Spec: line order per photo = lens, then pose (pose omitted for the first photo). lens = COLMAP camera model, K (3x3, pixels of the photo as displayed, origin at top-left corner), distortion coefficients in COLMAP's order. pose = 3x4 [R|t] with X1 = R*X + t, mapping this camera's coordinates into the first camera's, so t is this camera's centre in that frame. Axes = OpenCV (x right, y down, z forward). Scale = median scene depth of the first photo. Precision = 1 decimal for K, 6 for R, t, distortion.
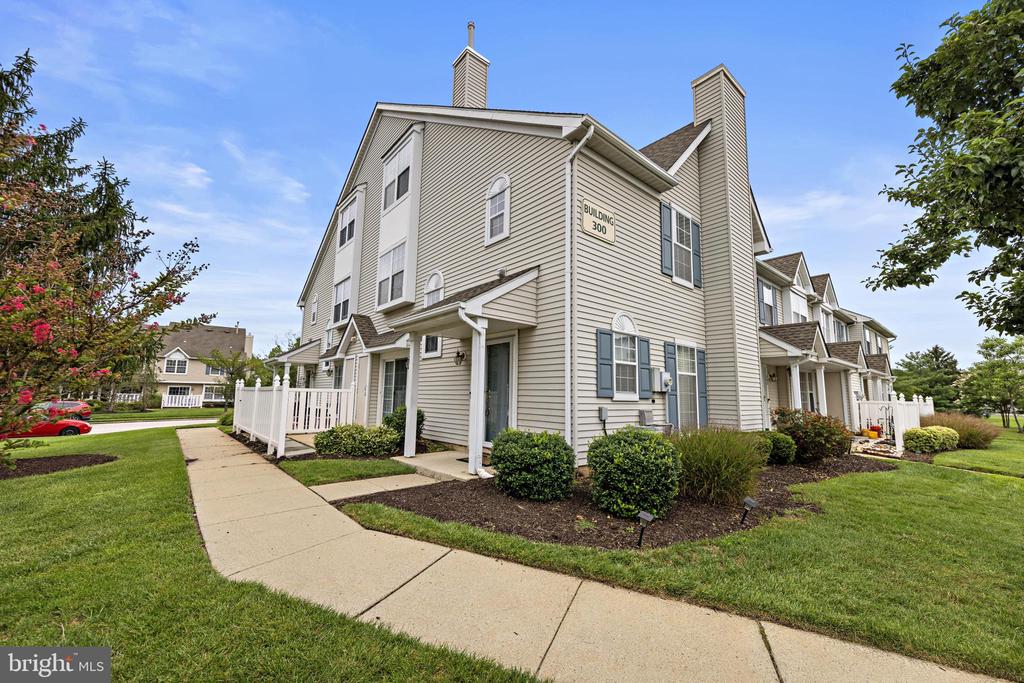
lens RADIAL K [[397.2, 0, 512.0], [0, 397.2, 341.5], [0, 0, 1]] dist [0.015972, 0.000131]
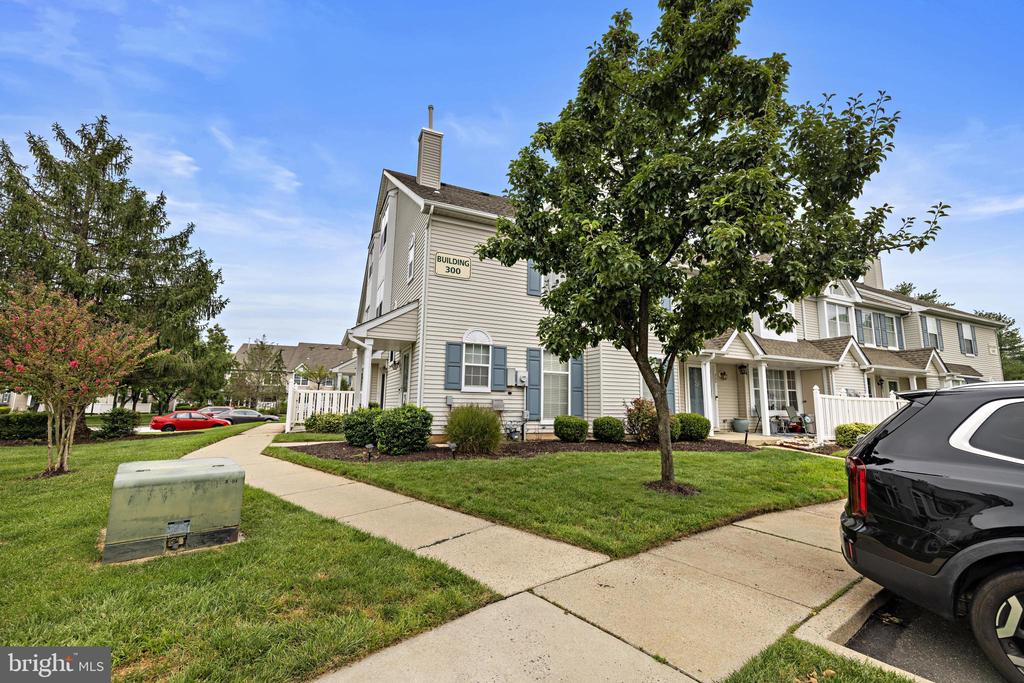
lens RADIAL K [[419.5, 0, 520.9], [0, 419.5, 341.2], [0, 0, 1]] dist [0.005825, 0.000183]
pose [[0.967226, -0.043267, -0.250204, 0.660139], [0.038667, 0.998981, -0.023274, 0.009389], [0.250956, 0.012836, 0.967913, -0.311134]]
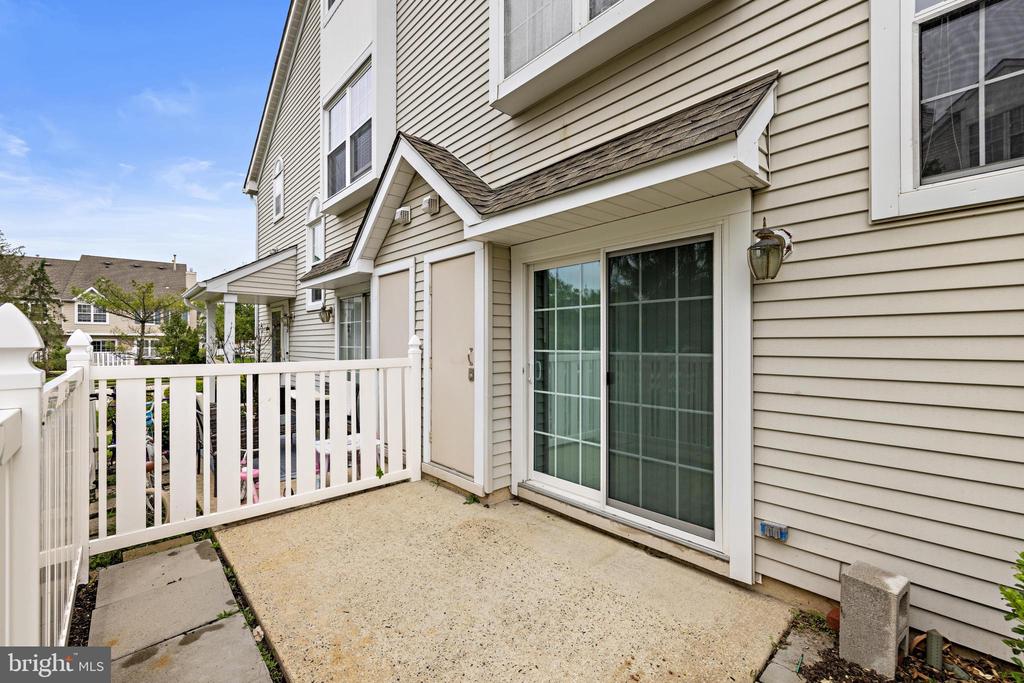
lens RADIAL K [[419.5, 0, 520.9], [0, 419.5, 341.2], [0, 0, 1]] dist [0.005825, 0.000183]
pose [[0.998216, -0.012099, 0.058463, -0.500576], [0.004464, 0.991636, 0.128988, 0.091061], [-0.059535, -0.128497, 0.989921, 0.969749]]
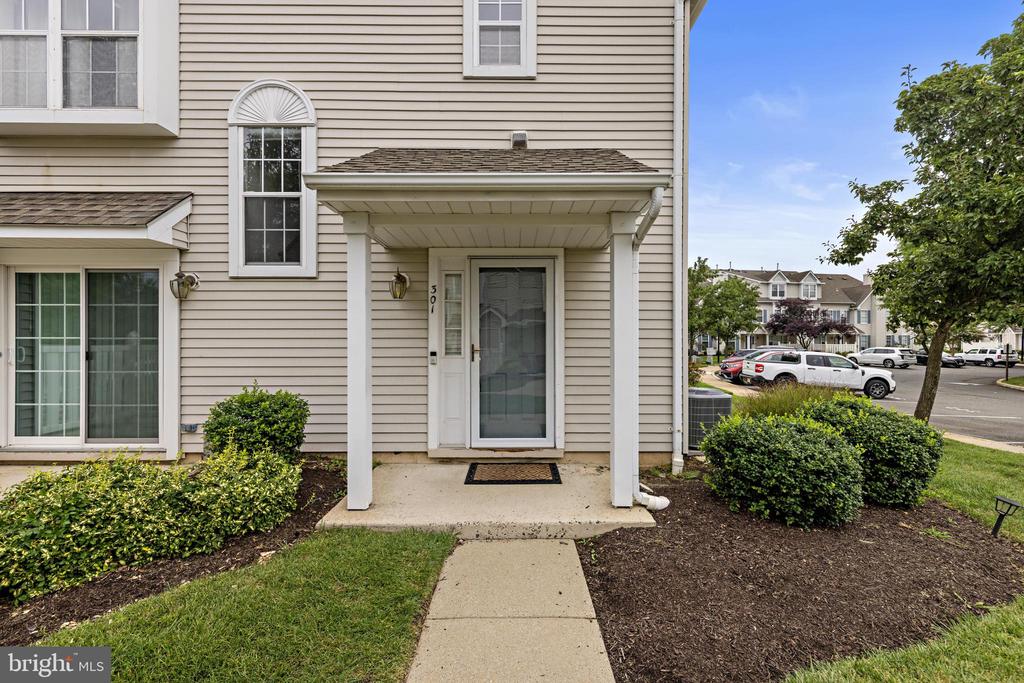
lens RADIAL K [[419.5, 0, 520.9], [0, 419.5, 341.2], [0, 0, 1]] dist [0.005825, 0.000183]
pose [[0.647550, -0.013334, 0.761907, -0.452463], [-0.092565, 0.991066, 0.096017, 0.048440], [-0.756380, -0.132701, 0.640530, 0.549969]]
